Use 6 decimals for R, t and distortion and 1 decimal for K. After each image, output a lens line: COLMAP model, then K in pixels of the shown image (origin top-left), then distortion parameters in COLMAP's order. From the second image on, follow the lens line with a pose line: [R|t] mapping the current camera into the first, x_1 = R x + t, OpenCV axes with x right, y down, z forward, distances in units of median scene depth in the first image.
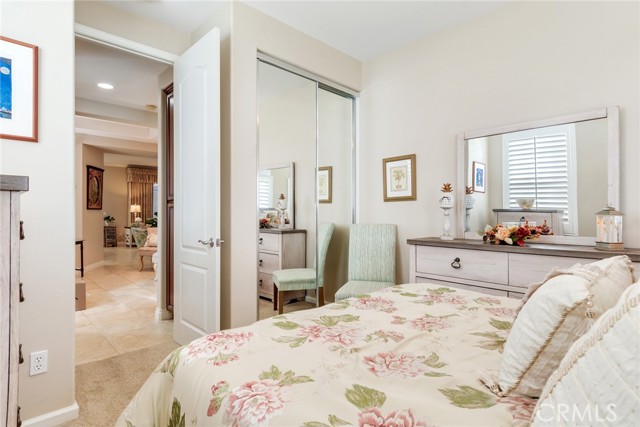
lens RADIAL K [[341.2, 0, 311.7], [0, 341.2, 212.5], [0, 0, 1]] dist [-0.002993, -0.001830]
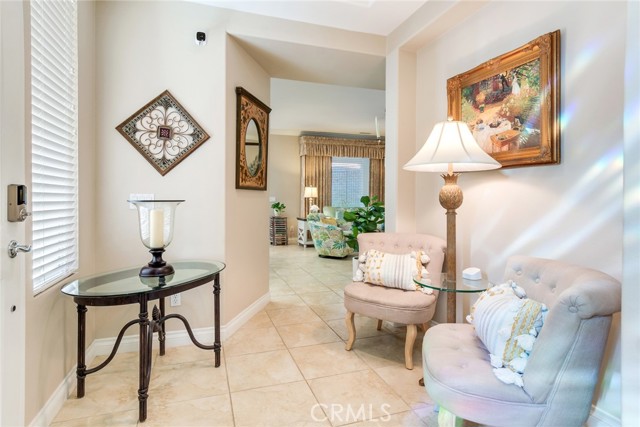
lens RADIAL K [[333.5, 0, 311.6], [0, 333.5, 207.0], [0, 0, 1]] dist [-0.003485, -0.000940]
pose [[0.906815, 0.015351, -0.421250, -0.230749], [-0.005048, 0.999660, 0.025562, 0.001569], [0.421499, -0.021053, 0.906584, 0.385013]]
